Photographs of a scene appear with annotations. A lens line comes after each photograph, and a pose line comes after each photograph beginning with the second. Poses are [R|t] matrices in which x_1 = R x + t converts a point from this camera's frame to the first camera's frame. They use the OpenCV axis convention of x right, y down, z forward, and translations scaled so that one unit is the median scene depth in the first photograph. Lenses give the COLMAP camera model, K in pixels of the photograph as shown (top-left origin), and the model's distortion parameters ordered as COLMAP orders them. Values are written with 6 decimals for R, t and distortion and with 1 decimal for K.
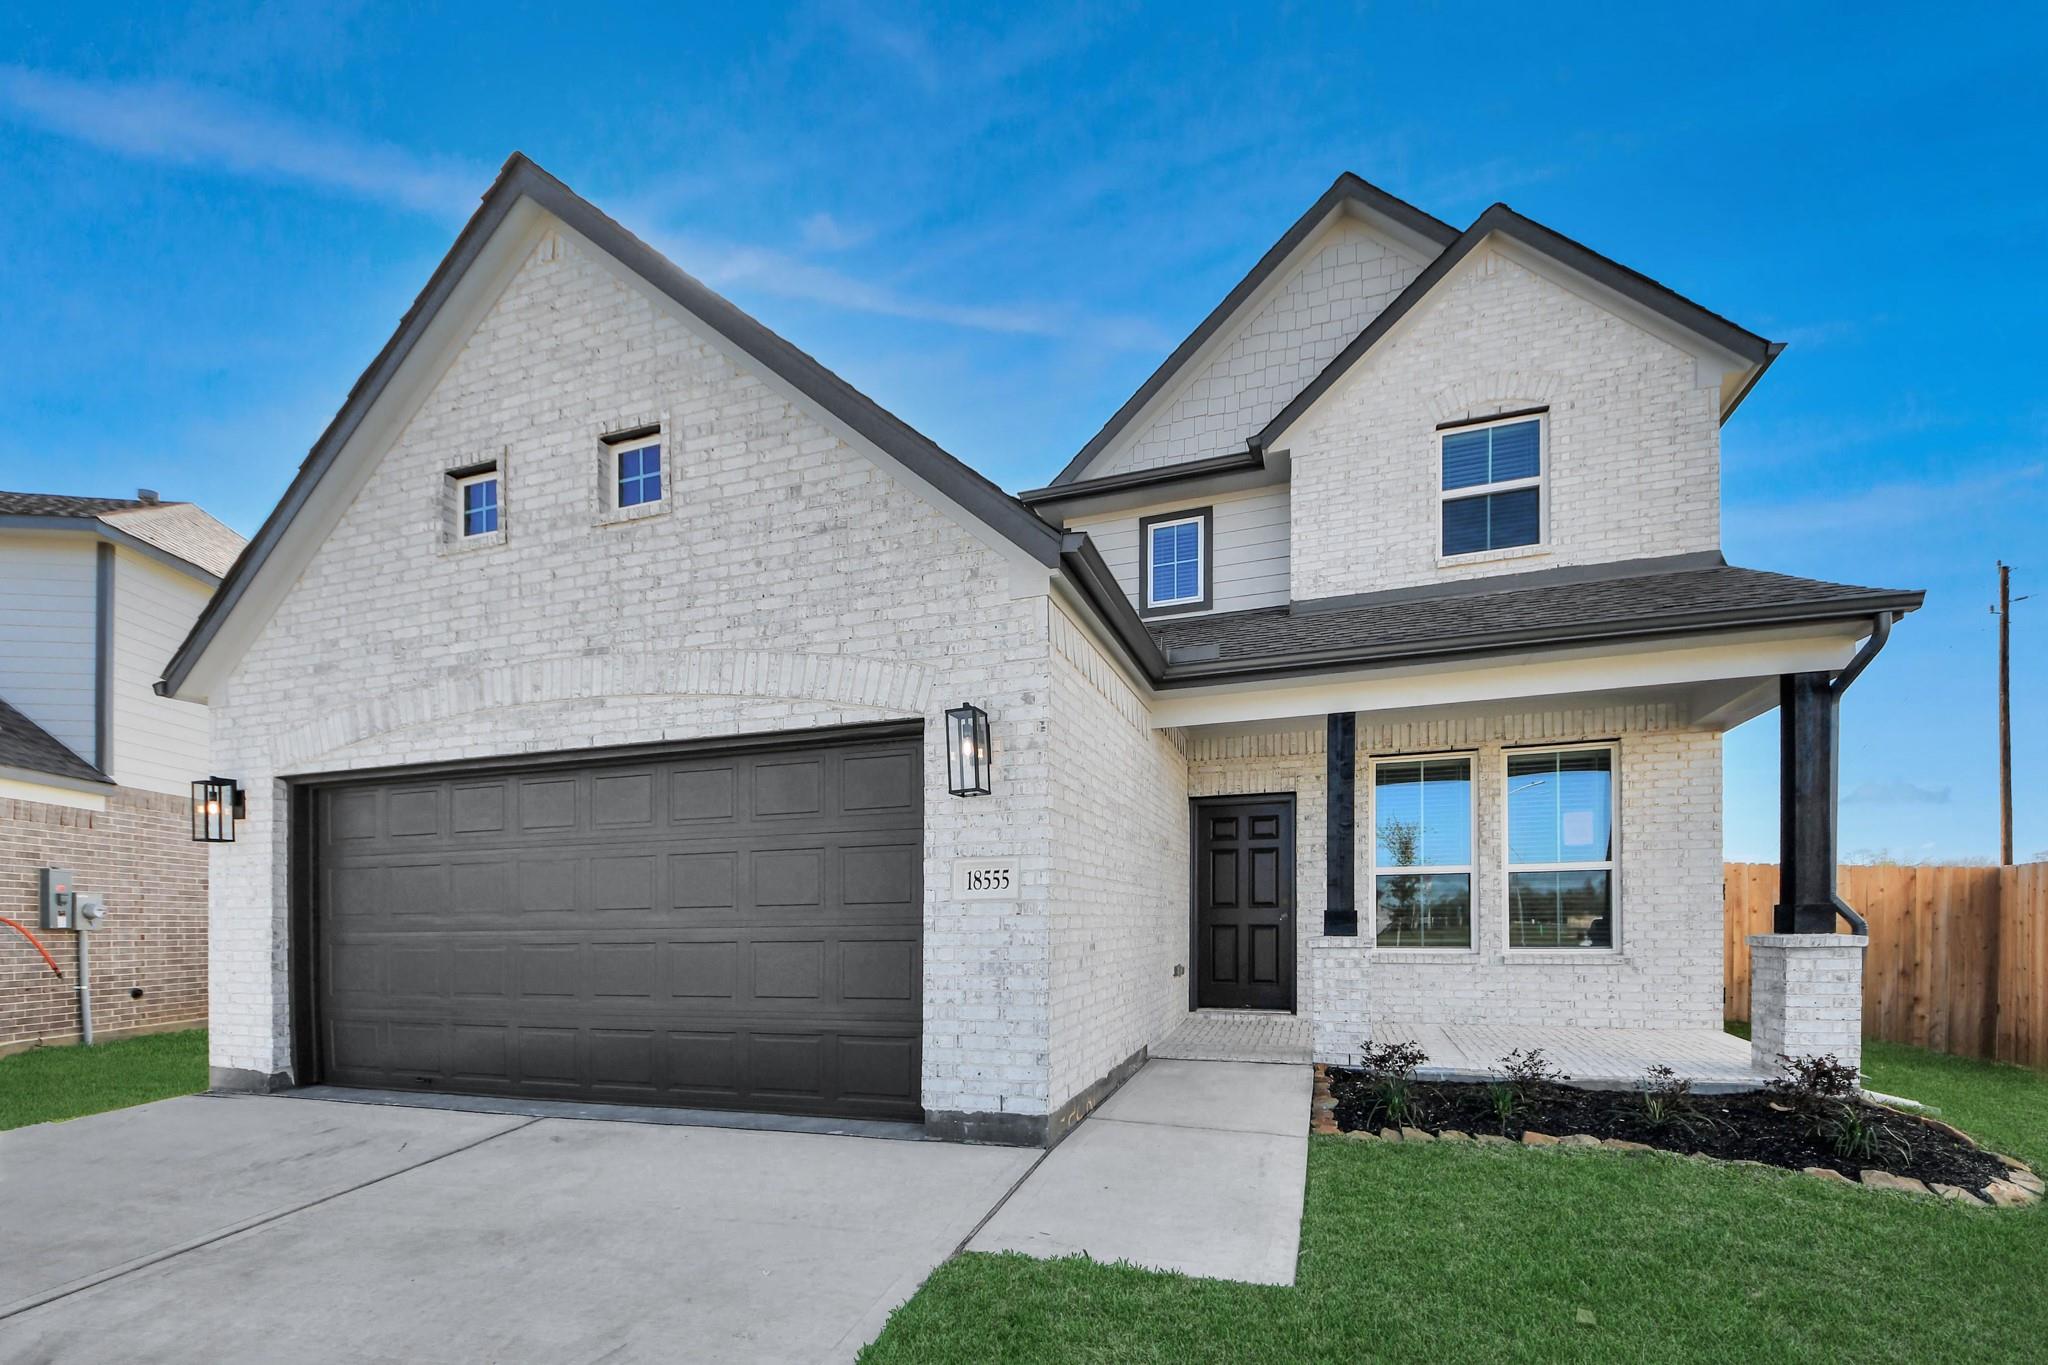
lens RADIAL K [[782.3, 0, 1031.1], [0, 782.3, 820.7], [0, 0, 1]] dist [0.027603, -0.020119]
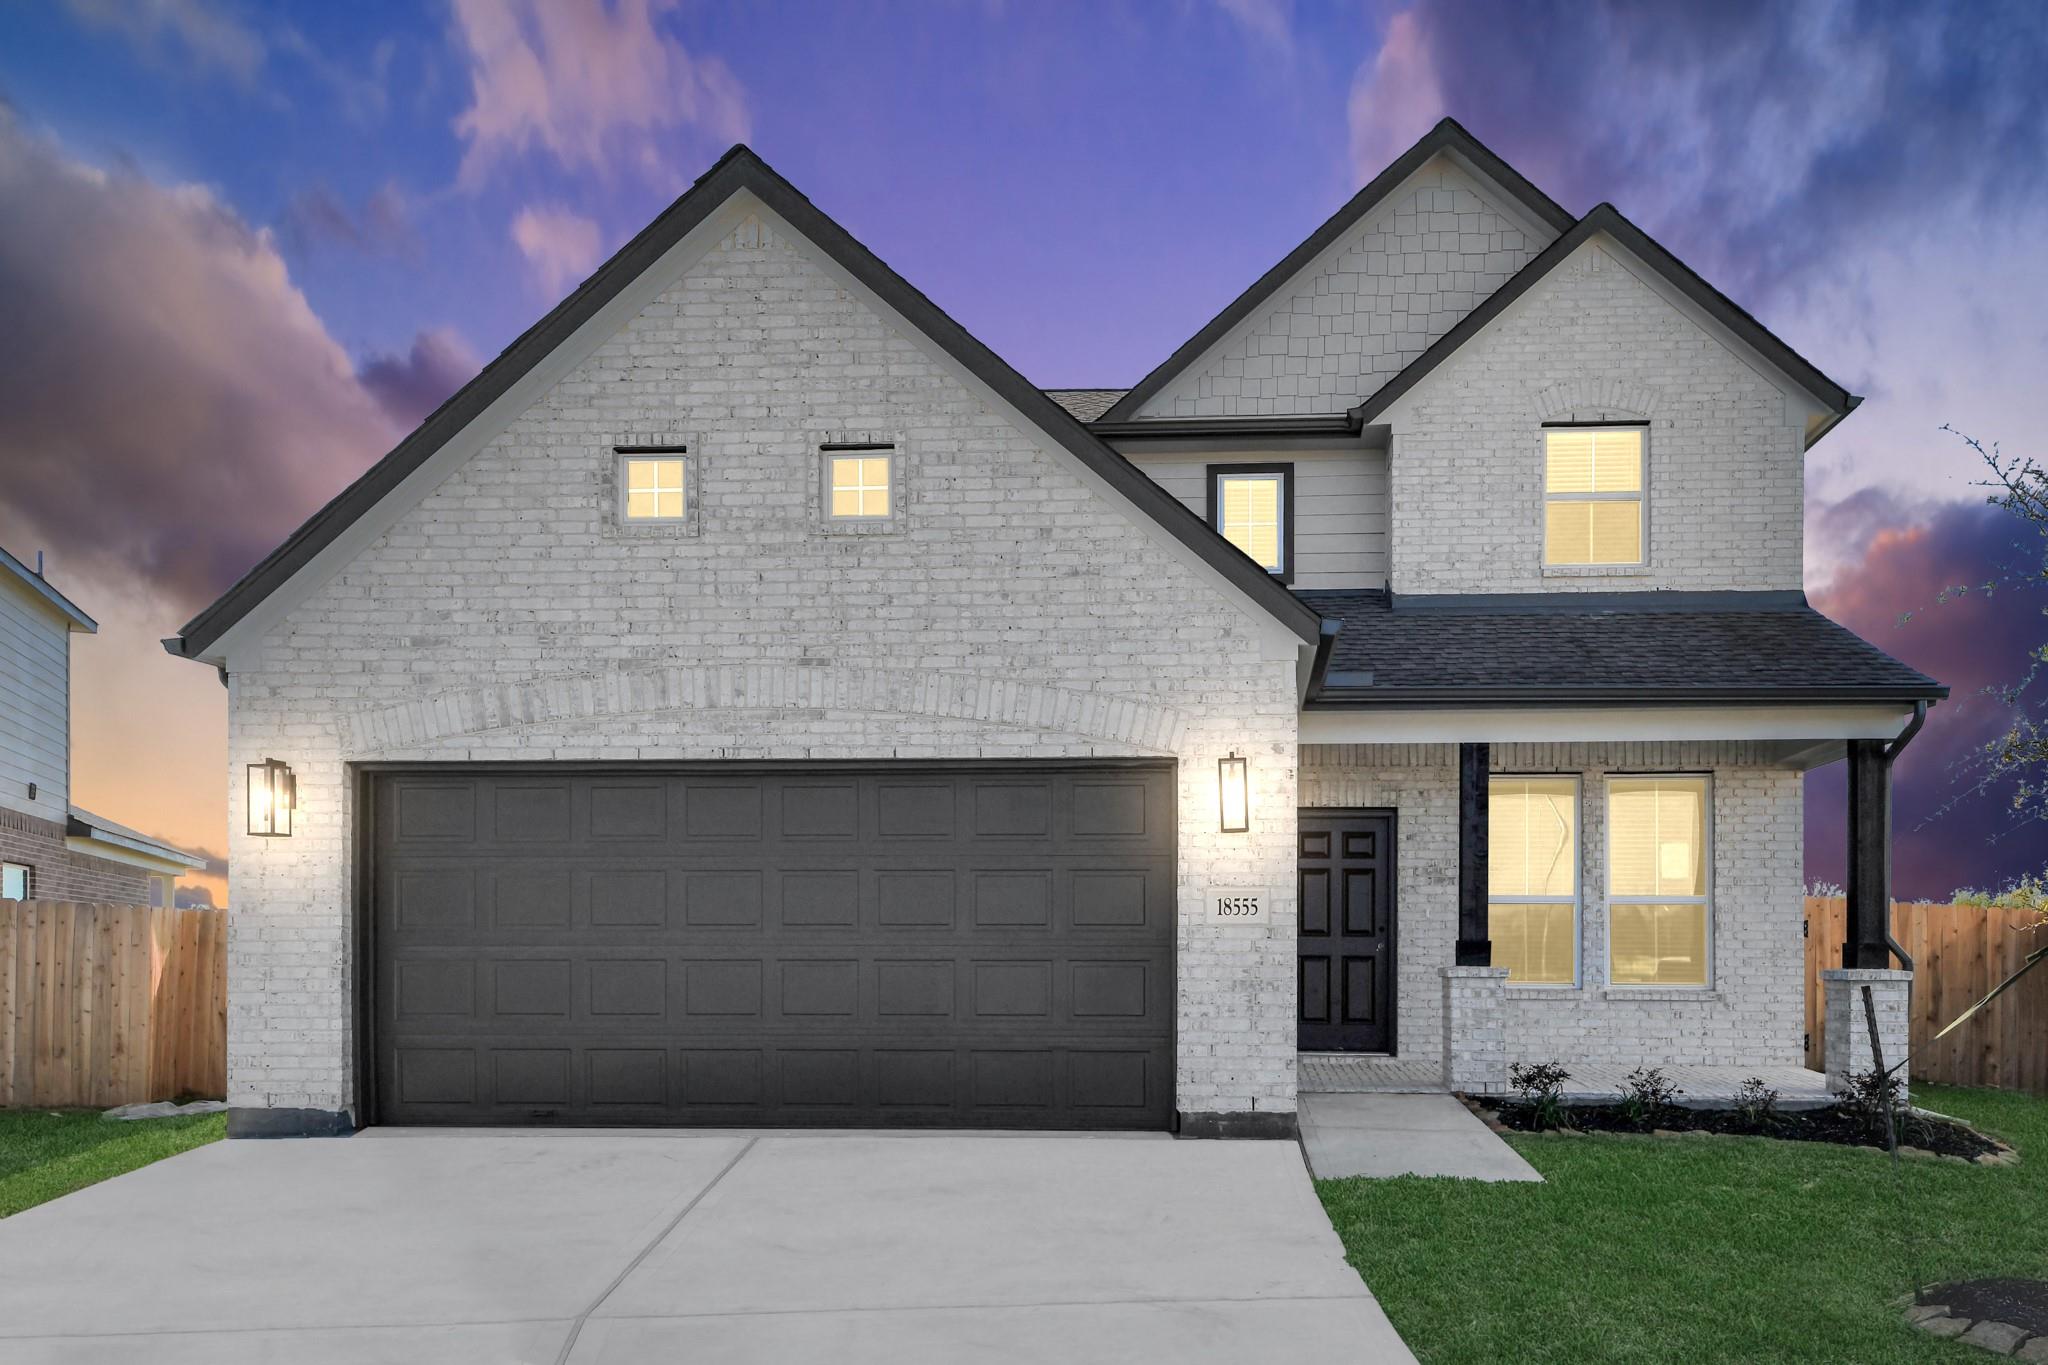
lens RADIAL K [[1410.6, 0, 1024.0], [0, 1410.6, 682.5], [0, 0, 1]] dist [0.006754, 0.033752]
pose [[0.977170, 0.055073, 0.205195, -0.586281], [-0.041666, 0.996739, -0.069098, -0.069259], [-0.208332, 0.058971, 0.976279, -0.699967]]
